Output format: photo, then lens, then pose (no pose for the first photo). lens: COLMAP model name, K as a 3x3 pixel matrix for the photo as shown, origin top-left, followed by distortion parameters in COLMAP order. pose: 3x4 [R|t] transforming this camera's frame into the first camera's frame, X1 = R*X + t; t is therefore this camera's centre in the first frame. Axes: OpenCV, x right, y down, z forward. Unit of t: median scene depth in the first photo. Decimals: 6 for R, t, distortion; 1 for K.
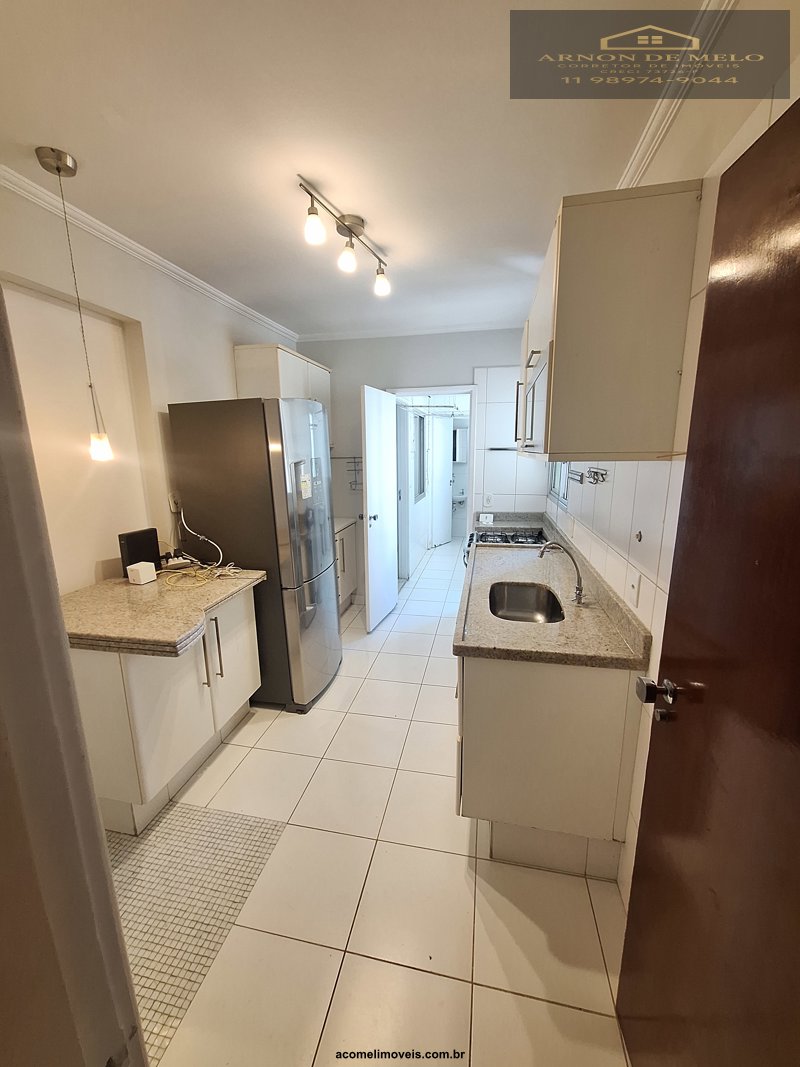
lens RADIAL K [[420.7, 0, 398.8], [0, 420.7, 532.9], [0, 0, 1]] dist [-0.003470, 0.000131]
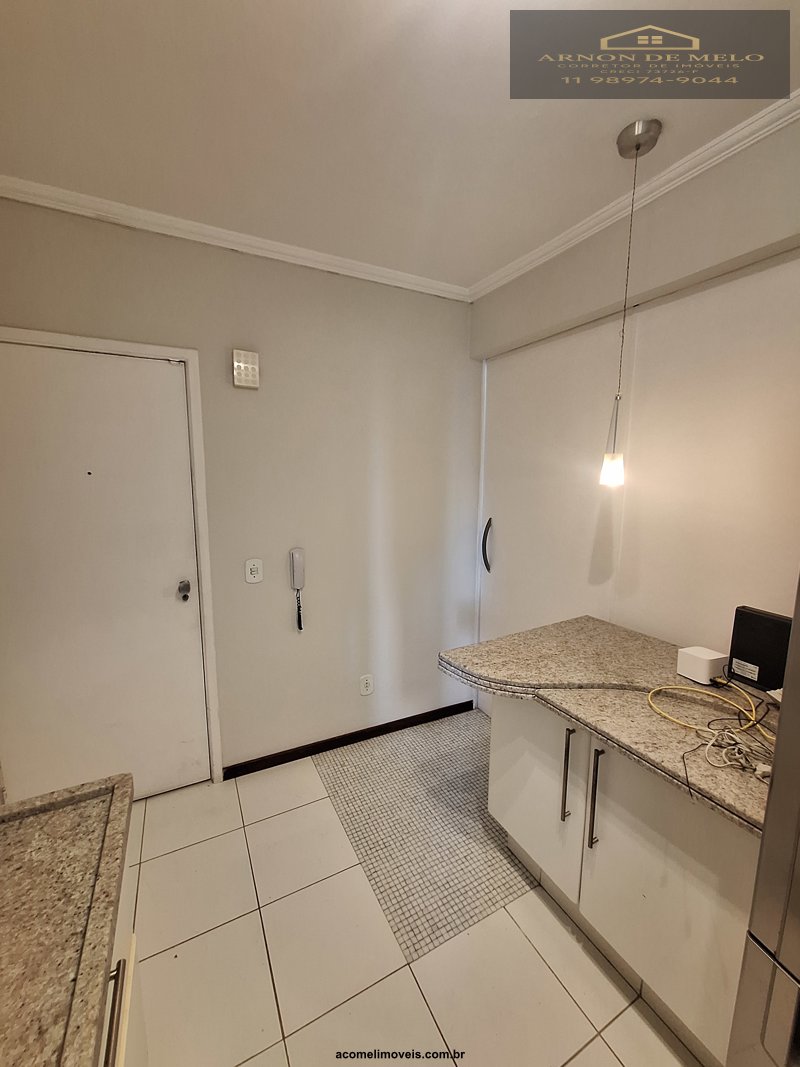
lens RADIAL K [[420.7, 0, 399.0], [0, 420.7, 538.2], [0, 0, 1]] dist [-0.003470, 0.000131]
pose [[-0.770618, 0.098927, -0.629573, 0.172371], [-0.124088, 0.945680, 0.300486, -0.301776], [0.625100, 0.309683, -0.716482, 1.517182]]
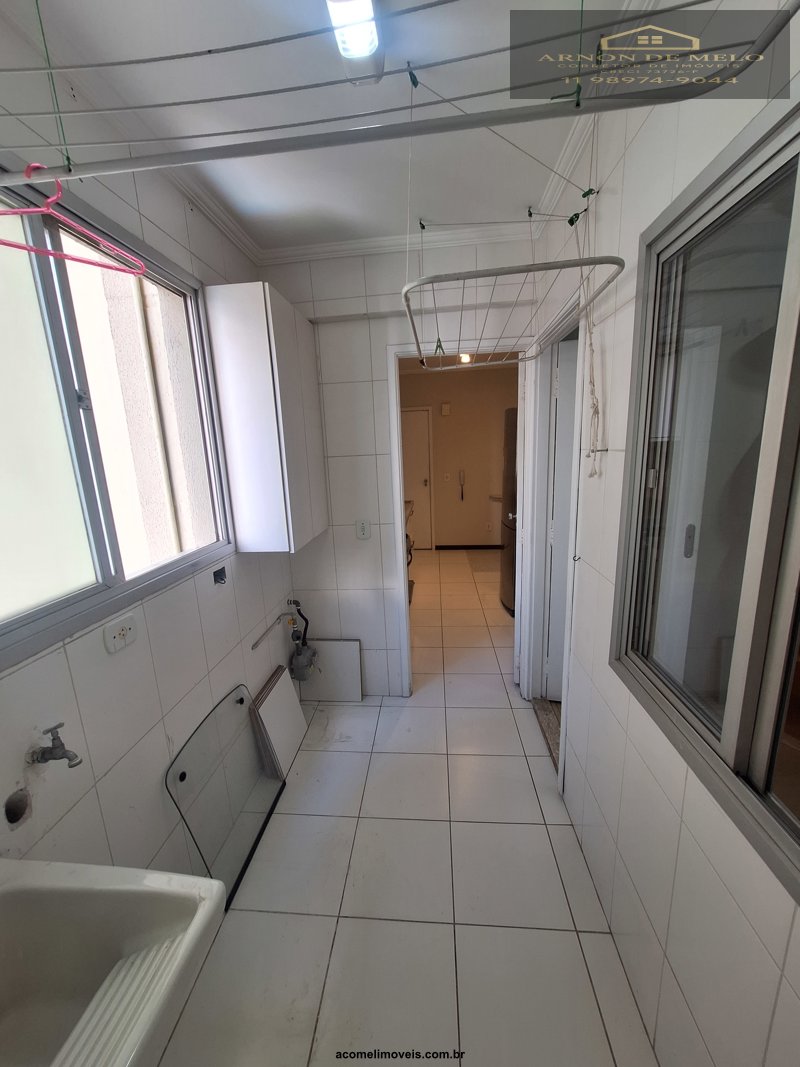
lens RADIAL K [[420.7, 0, 399.5], [0, 420.7, 535.2], [0, 0, 1]] dist [-0.003470, 0.000131]
pose [[-0.992012, 0.074404, -0.101861, 0.585013], [0.028038, 0.917375, 0.397036, -0.834793], [0.122986, 0.391008, -0.912133, 4.101137]]
